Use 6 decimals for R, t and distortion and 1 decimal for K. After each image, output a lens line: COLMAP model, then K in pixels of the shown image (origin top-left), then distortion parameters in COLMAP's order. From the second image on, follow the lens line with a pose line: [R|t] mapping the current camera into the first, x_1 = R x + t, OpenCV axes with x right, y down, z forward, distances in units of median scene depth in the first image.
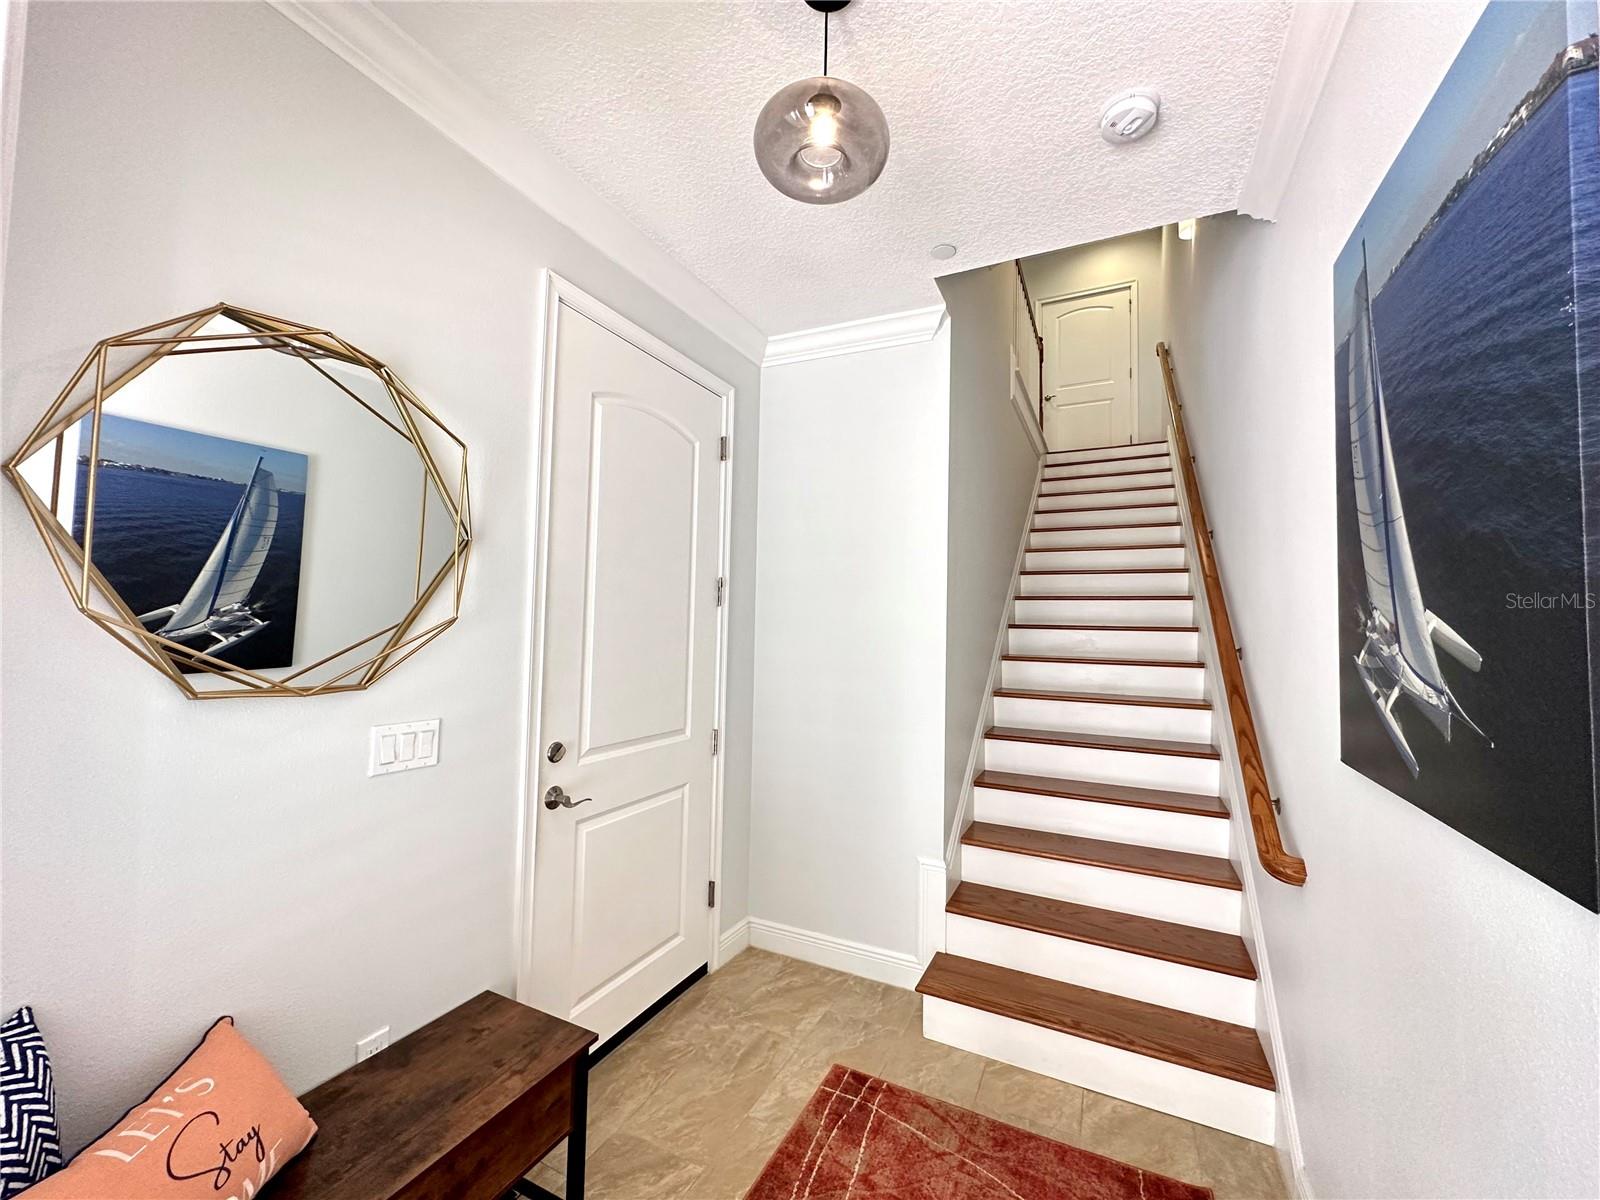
lens RADIAL K [[640.9, 0, 802.4], [0, 640.9, 597.6], [0, 0, 1]] dist [-0.005592, 0.001491]
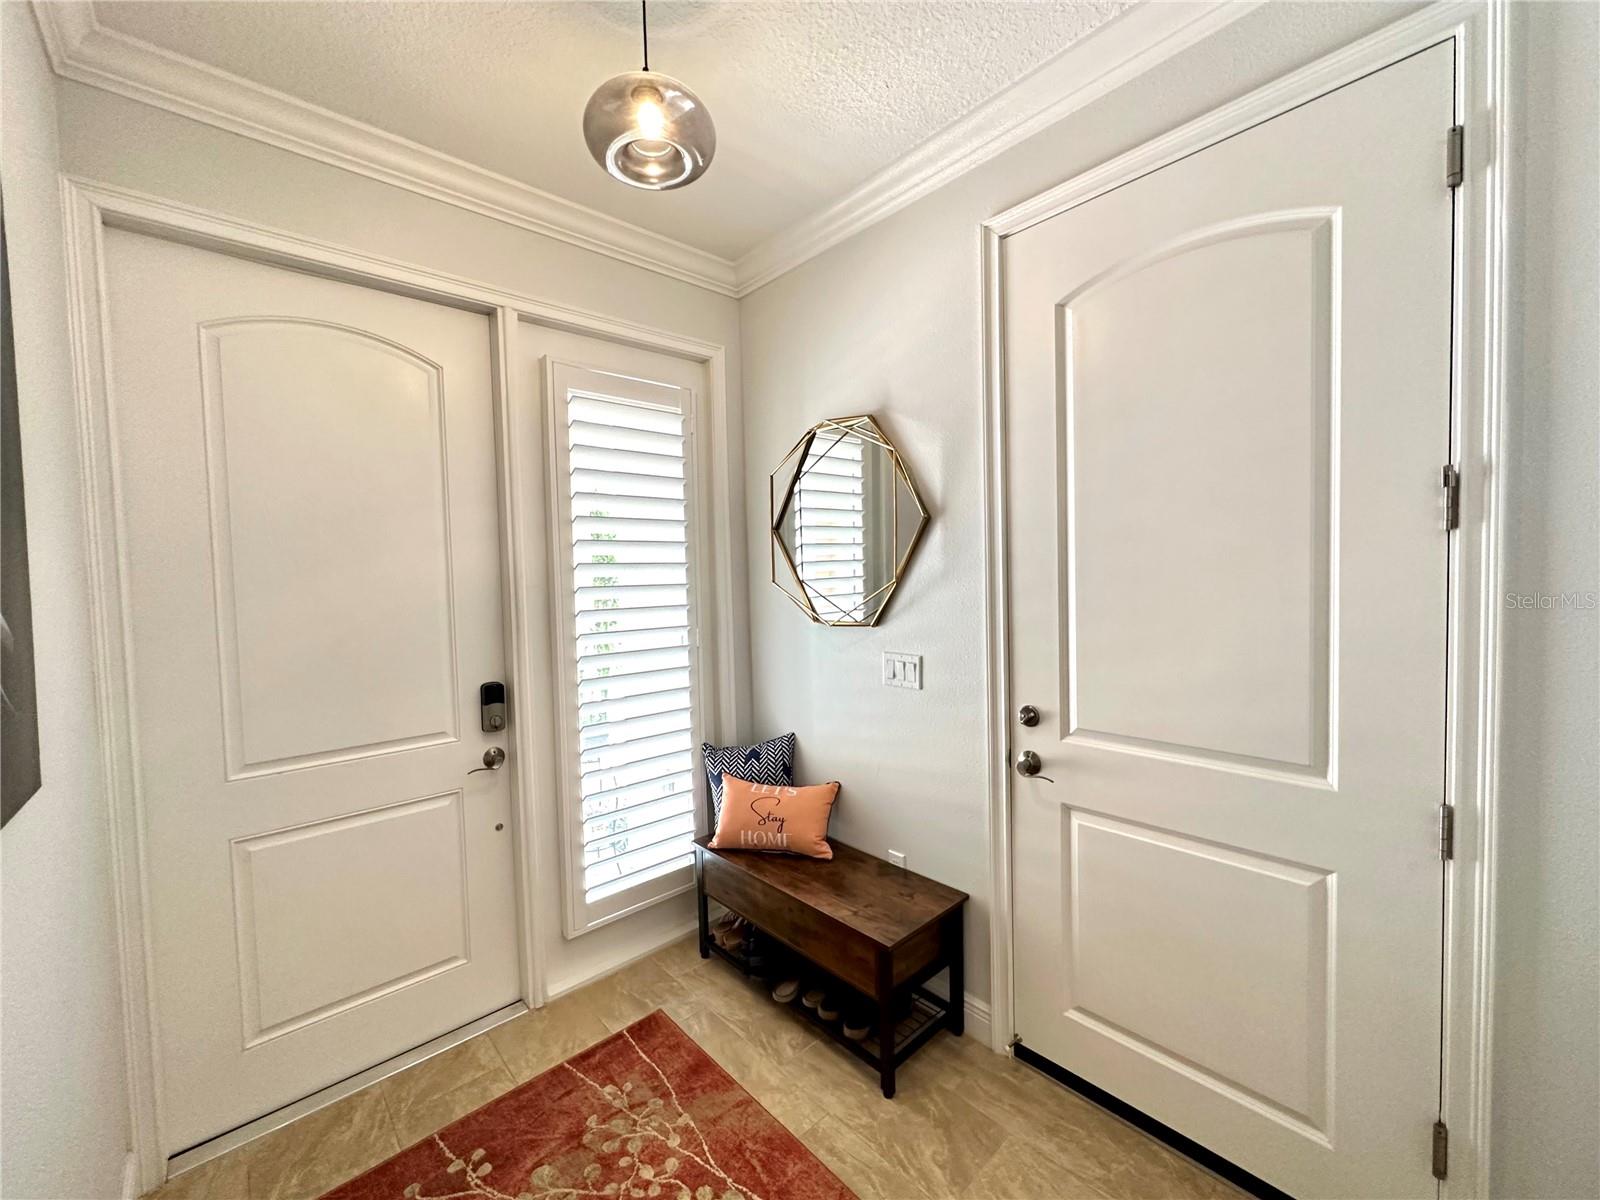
lens RADIAL K [[640.9, 0, 803.9], [0, 640.9, 603.0], [0, 0, 1]] dist [-0.005592, 0.001491]
pose [[-0.368303, 0.026532, -0.929327, 0.621313], [0.059734, 0.998203, 0.004826, 0.048166], [0.927785, -0.053735, -0.369226, 1.051036]]
